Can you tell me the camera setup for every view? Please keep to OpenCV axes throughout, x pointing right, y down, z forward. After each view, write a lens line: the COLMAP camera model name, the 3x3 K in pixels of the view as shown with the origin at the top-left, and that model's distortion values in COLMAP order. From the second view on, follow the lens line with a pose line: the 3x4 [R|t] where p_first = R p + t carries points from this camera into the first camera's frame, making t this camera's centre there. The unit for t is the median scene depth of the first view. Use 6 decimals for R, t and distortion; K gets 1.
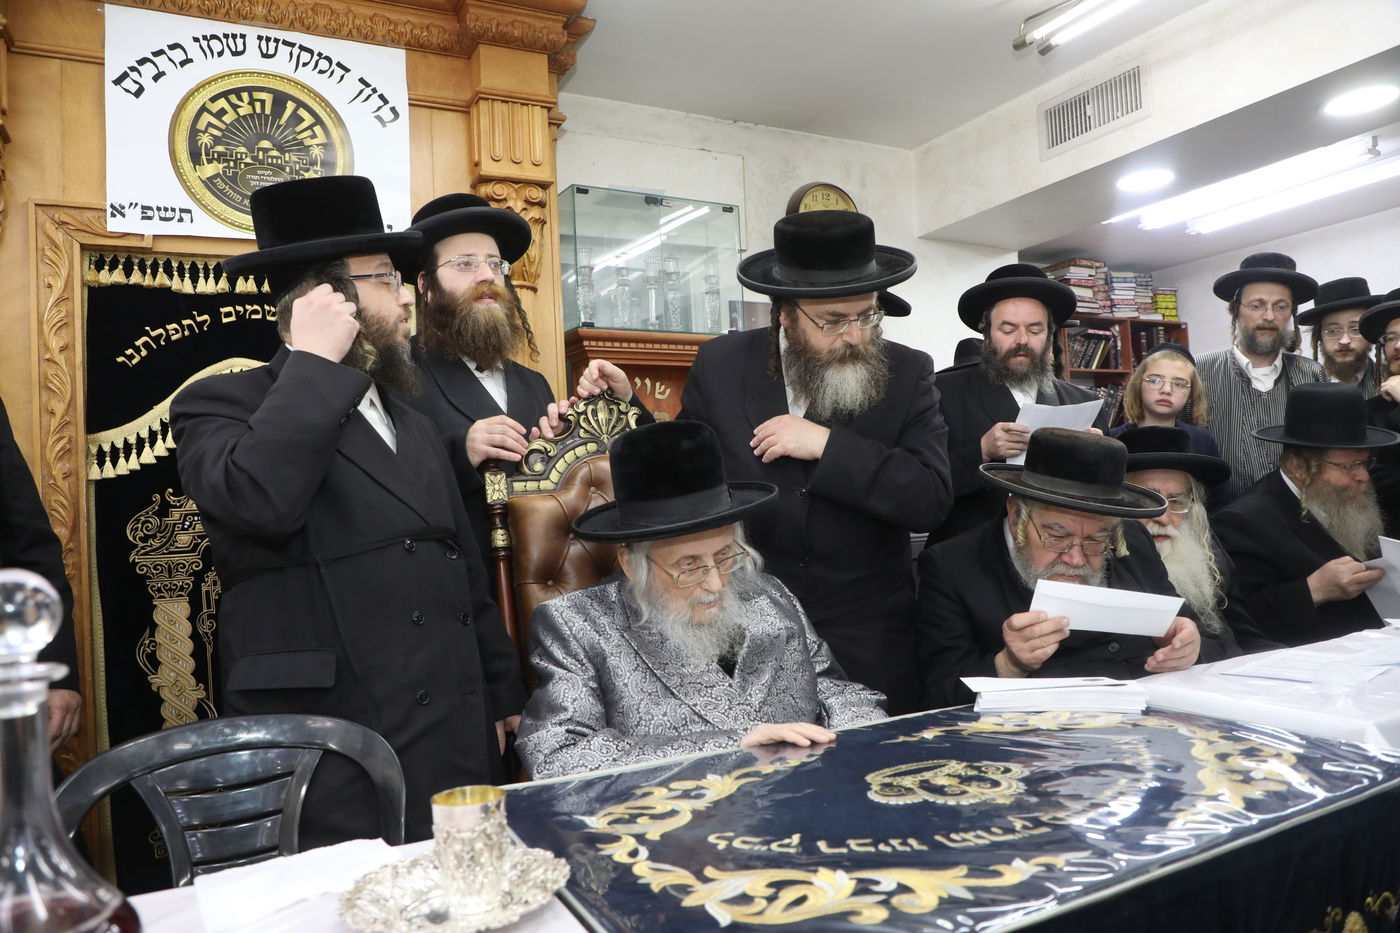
lens RADIAL K [[962.0, 0, 702.7], [0, 962.0, 471.1], [0, 0, 1]] dist [-0.078250, 0.042655]
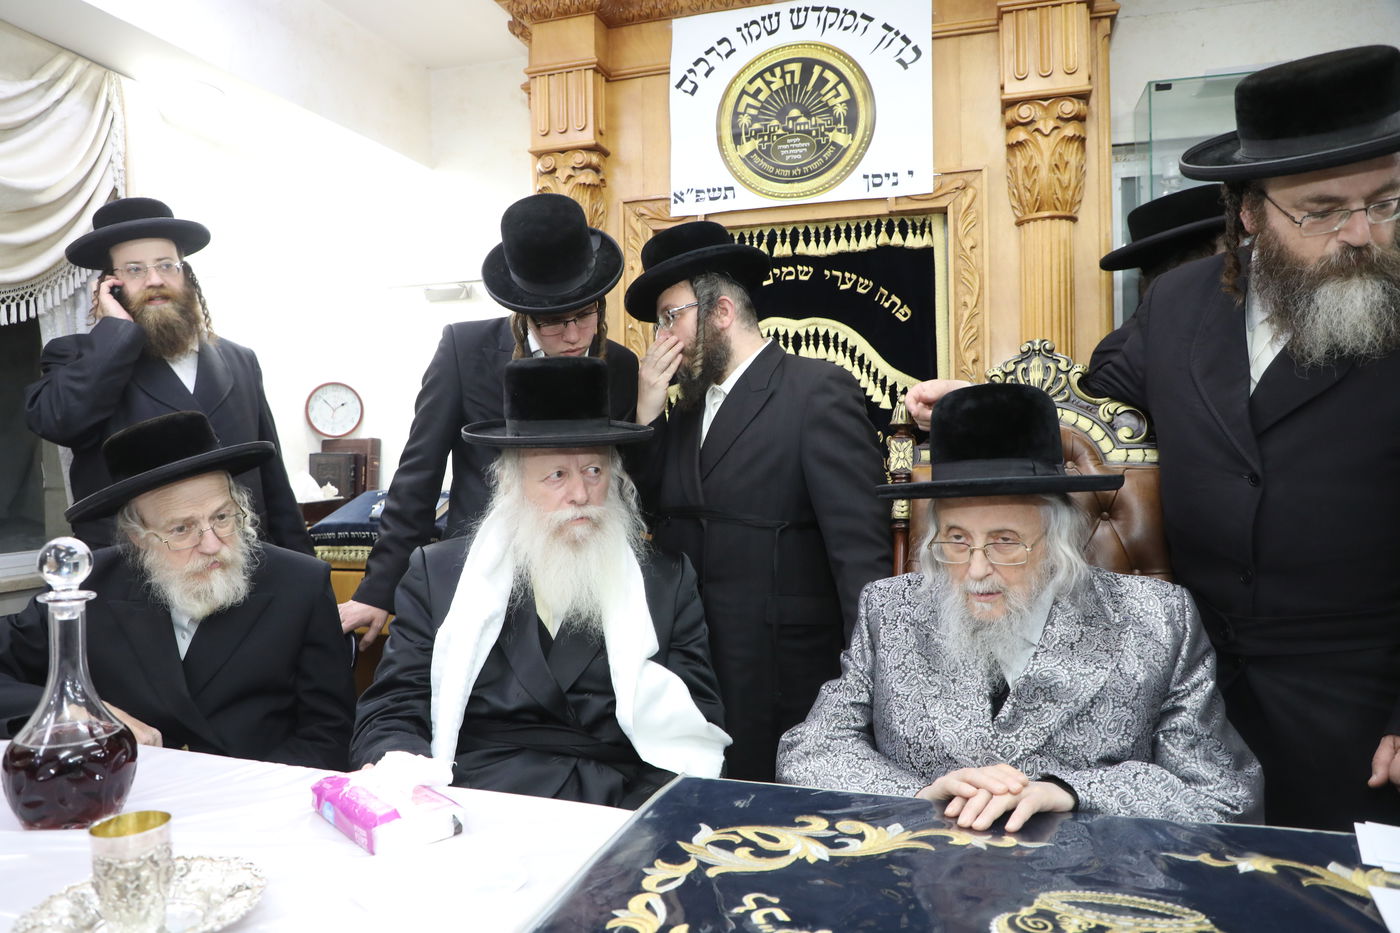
lens RADIAL K [[955.9, 0, 685.5], [0, 955.9, 468.5], [0, 0, 1]] dist [-0.073194, 0.033390]
pose [[0.698535, 0.059958, -0.713059, 0.229301], [0.001054, 0.996396, 0.084815, -0.037371], [0.715575, -0.059998, 0.695955, 0.142105]]
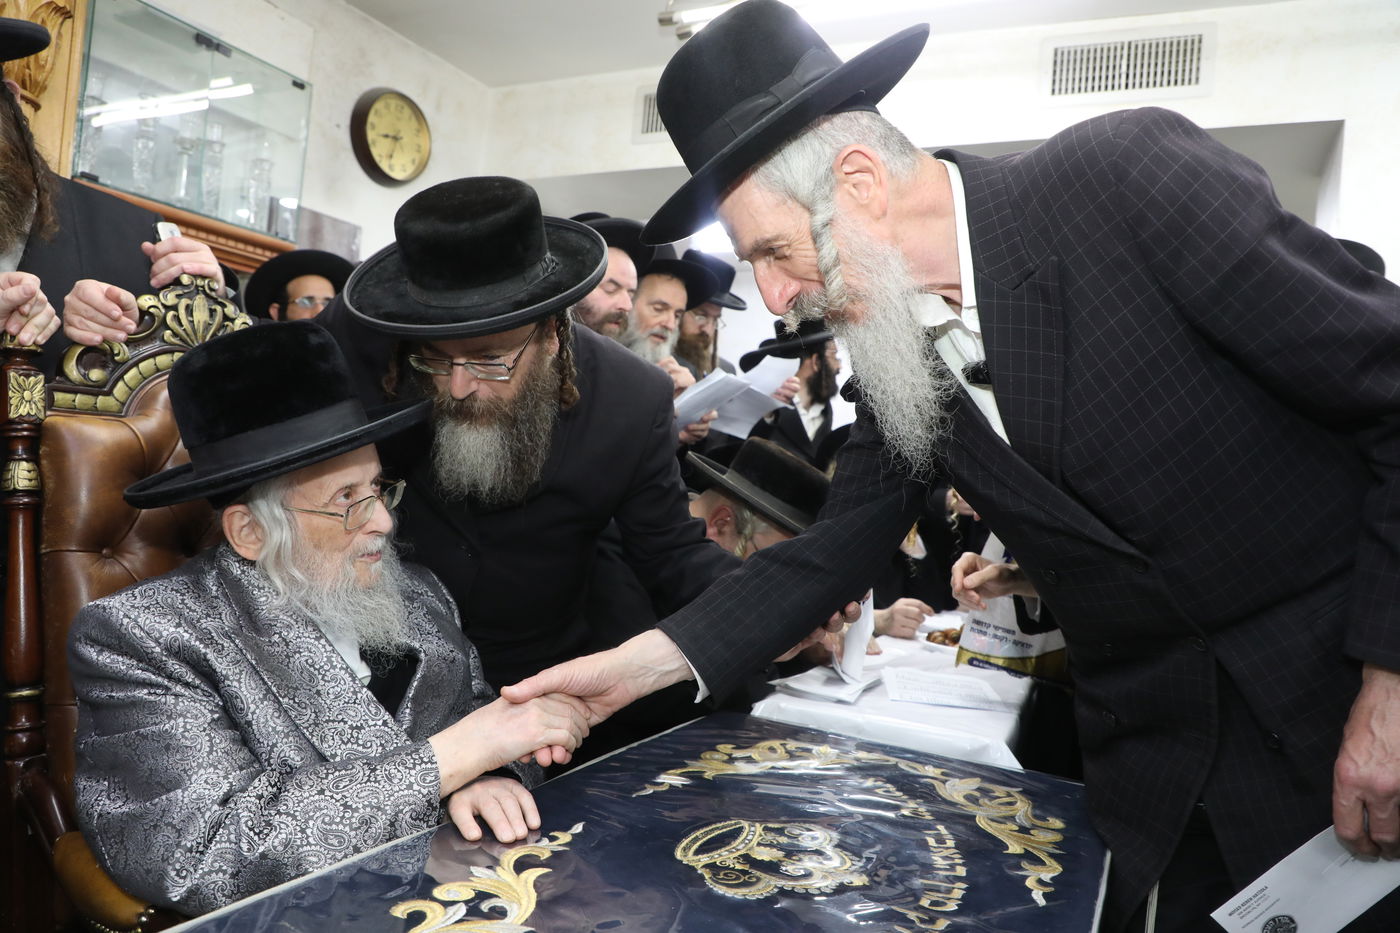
lens RADIAL K [[947.9, 0, 699.7], [0, 947.9, 472.7], [0, 0, 1]] dist [-0.069851, 0.035896]
pose [[0.813498, 0.123273, 0.568352, -0.143532], [-0.151598, 0.988439, 0.002598, -0.001579], [-0.561461, -0.088275, 0.822781, 0.174121]]
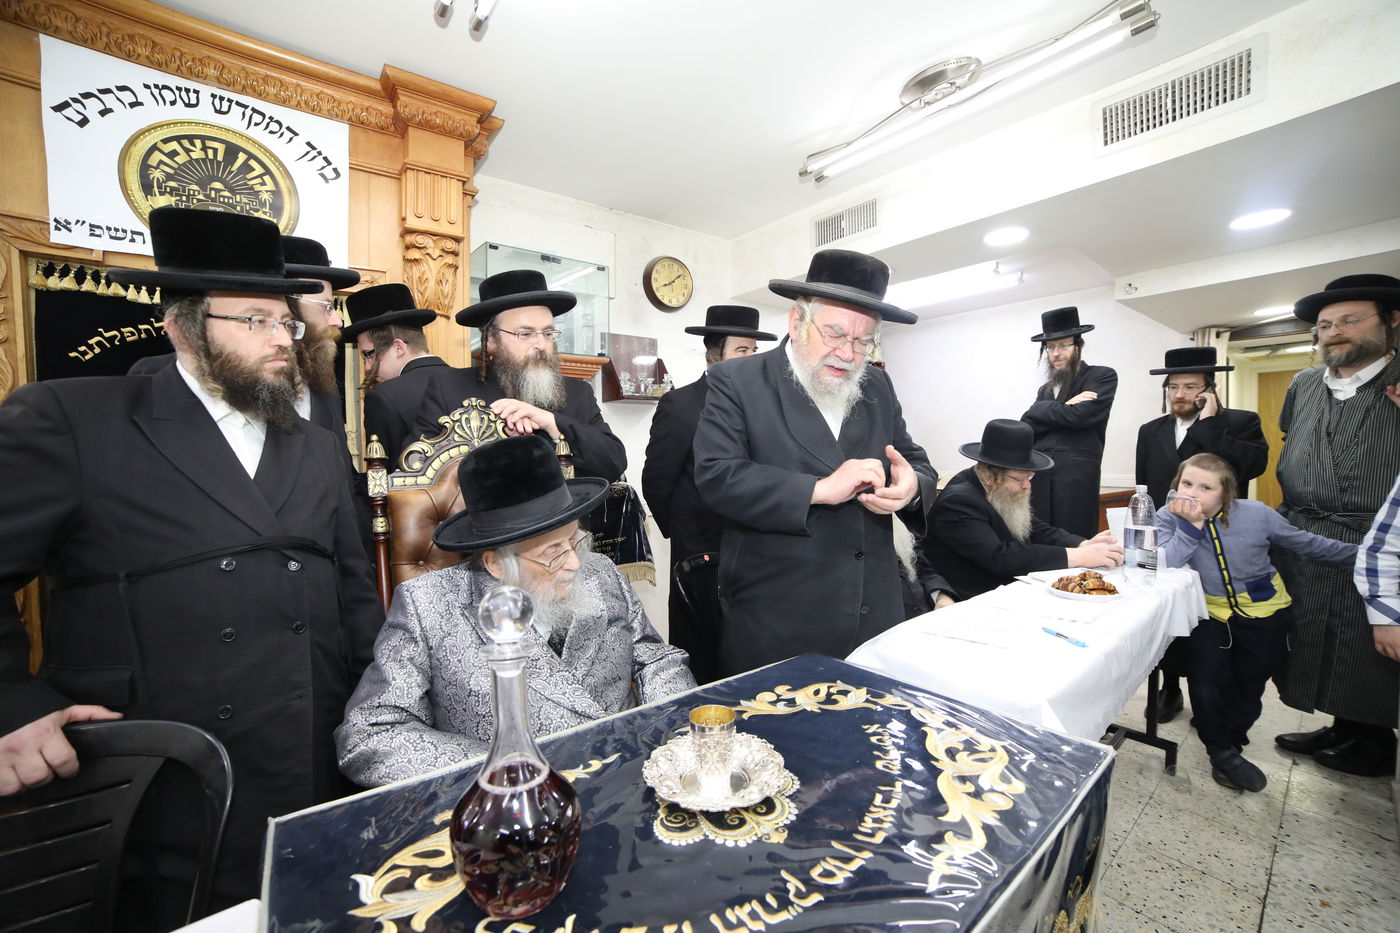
lens RADIAL K [[564.7, 0, 701.5], [0, 564.7, 464.4], [0, 0, 1]] dist [-0.099982, 0.032034]
pose [[0.983335, 0.030626, 0.179202, 0.046485], [-0.041056, 0.997654, 0.054784, -0.045205], [-0.177104, -0.061228, 0.982286, 0.186383]]
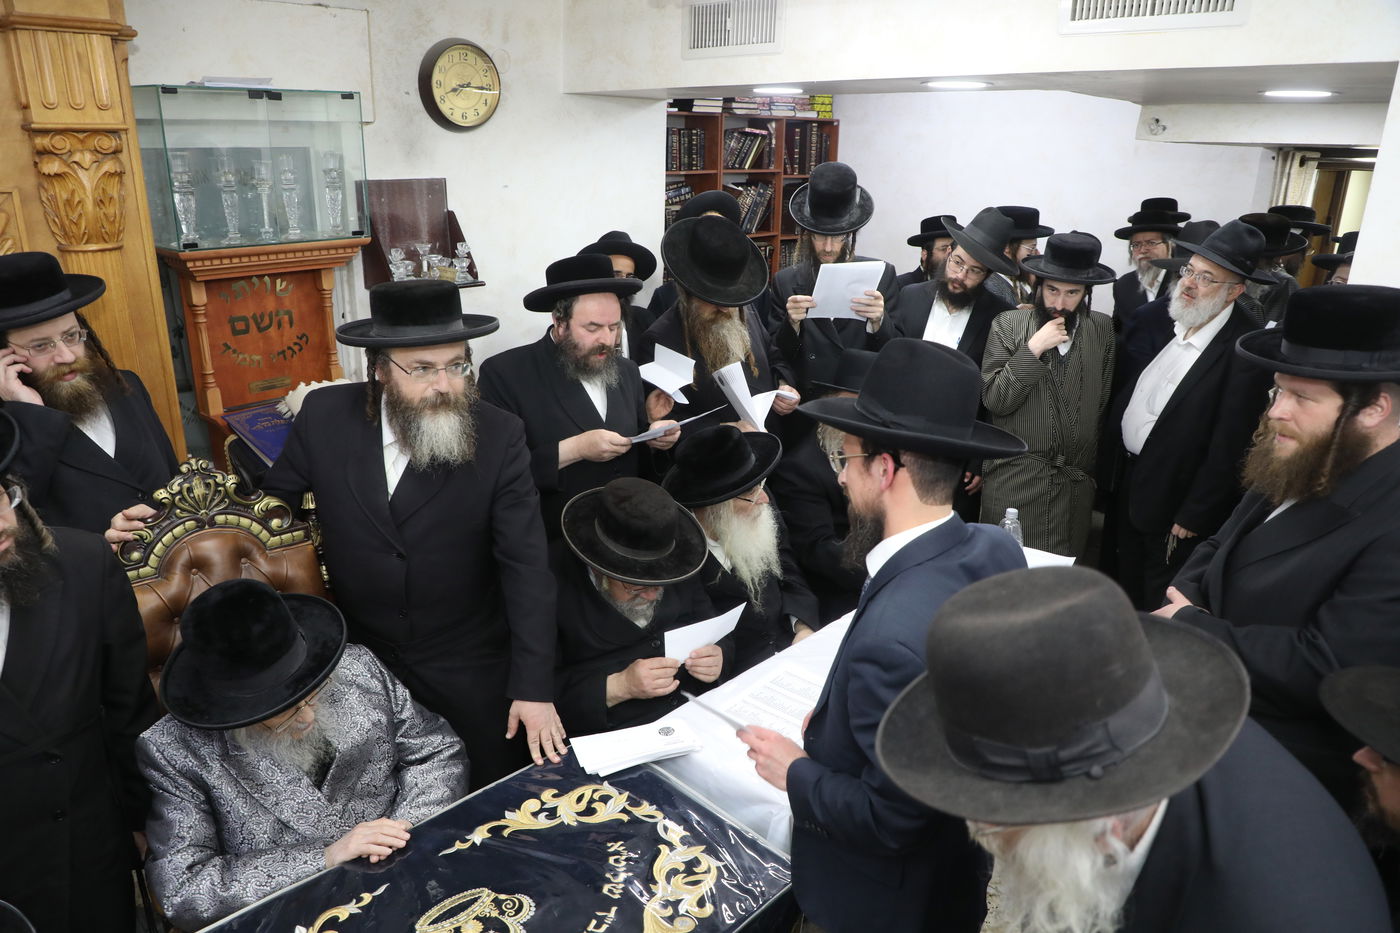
lens RADIAL K [[960.4, 0, 691.4], [0, 960.4, 470.3], [0, 0, 1]] dist [-0.068662, 0.040764]
pose [[0.952022, -0.030814, 0.304474, 0.073741], [-0.078115, 0.937492, 0.339126, -0.372943], [-0.295892, -0.346640, 0.890106, -0.047455]]
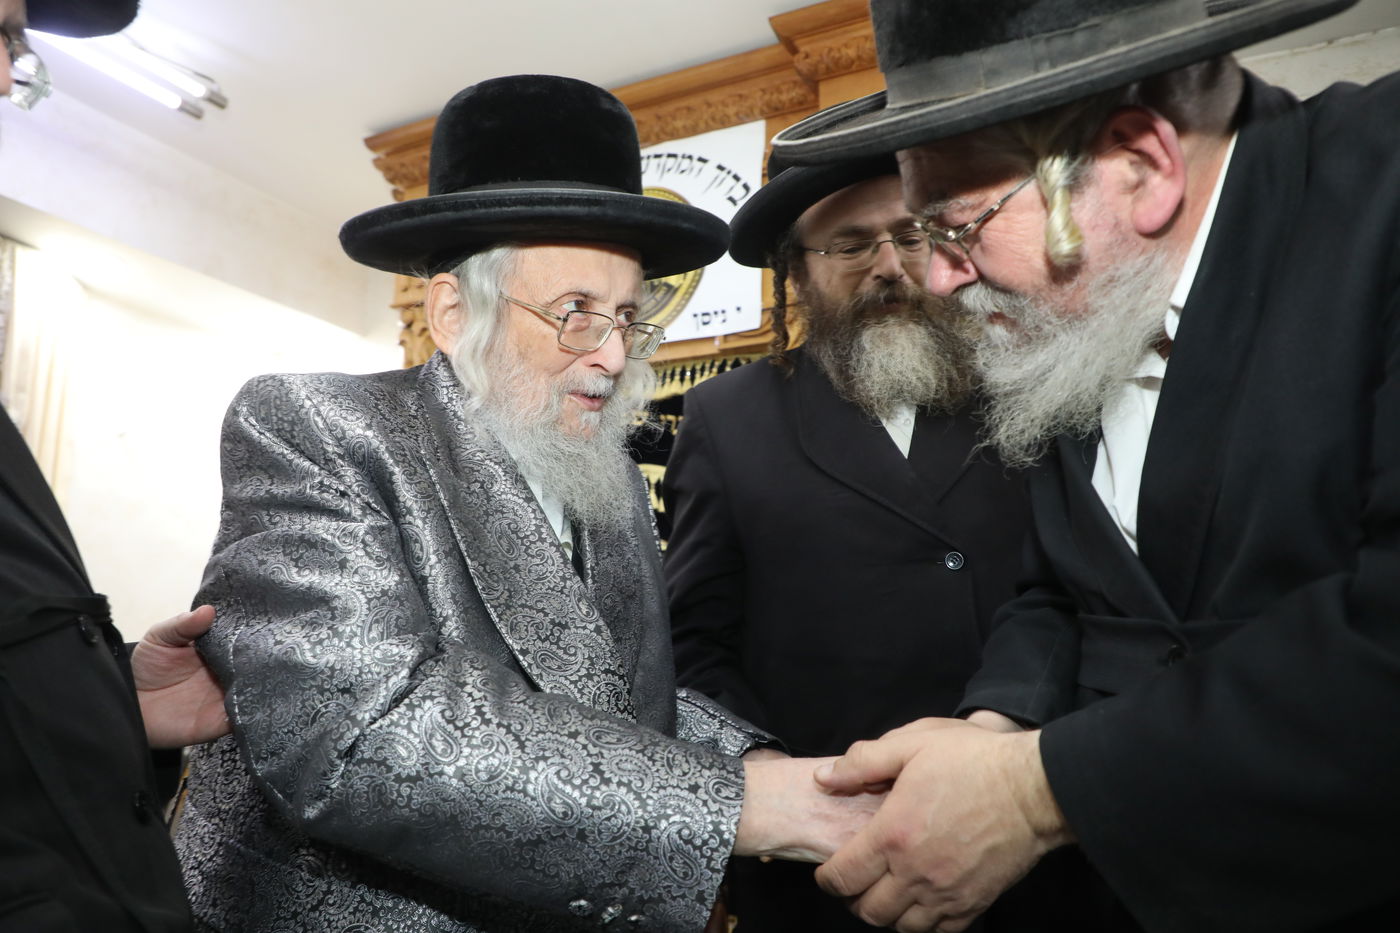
lens RADIAL K [[947.9, 0, 699.7], [0, 947.9, 472.7], [0, 0, 1]] dist [-0.069851, 0.035896]
pose [[0.592656, -0.082039, -0.801267, 0.385072], [-0.007861, 0.994163, -0.107603, 0.000819], [0.805417, 0.070071, 0.588552, 0.454207]]
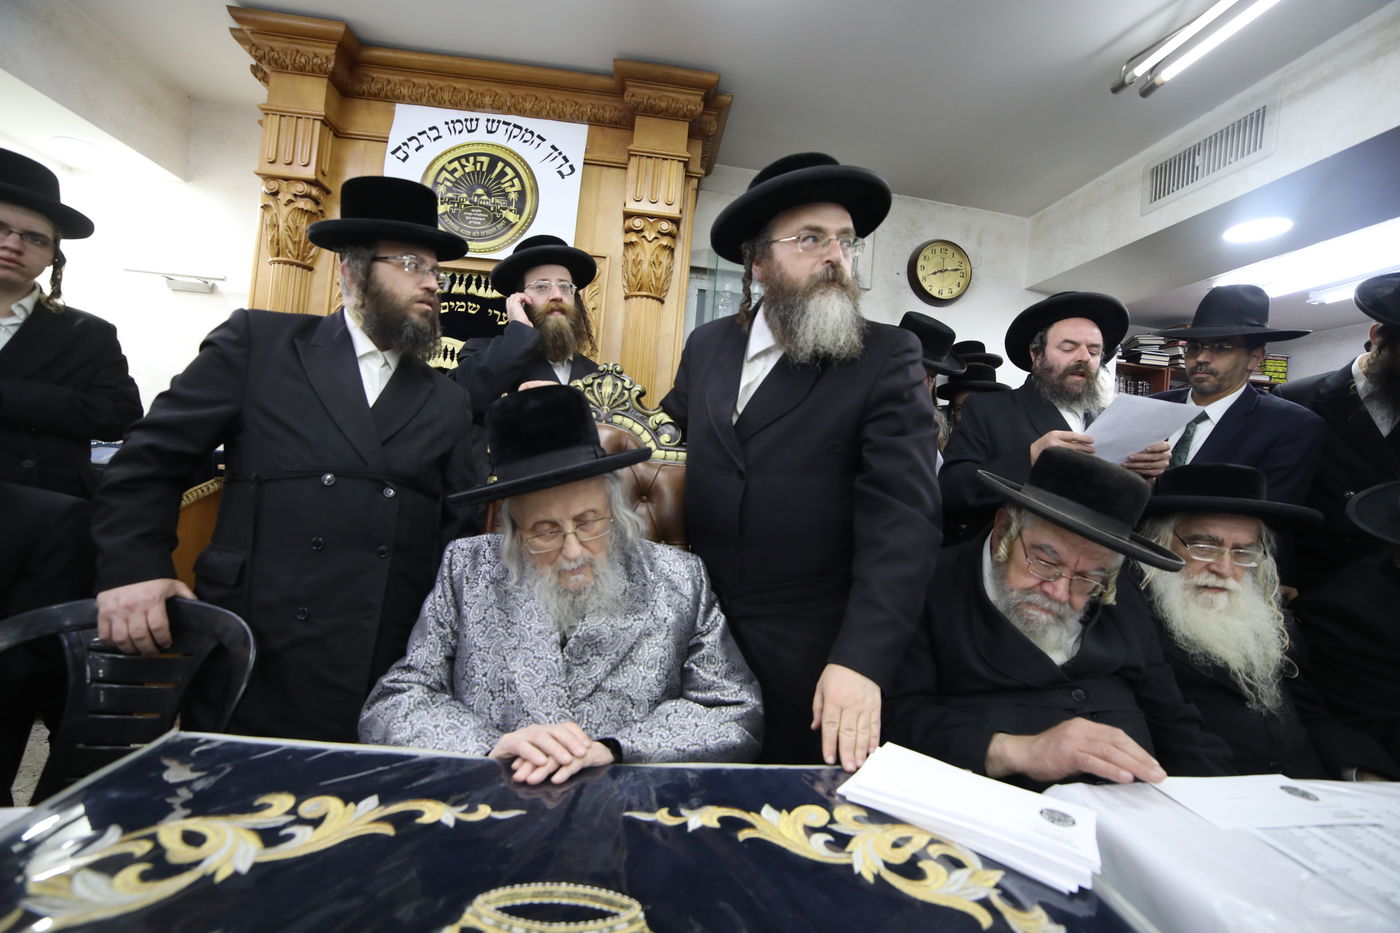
lens RADIAL K [[566.1, 0, 698.2], [0, 566.1, 466.1], [0, 0, 1]] dist [-0.108699, 0.036892]
pose [[0.923668, 0.129070, -0.360802, 0.197274], [-0.117544, 0.991609, 0.053810, -0.013038], [0.364719, -0.007292, 0.931089, 0.333418]]
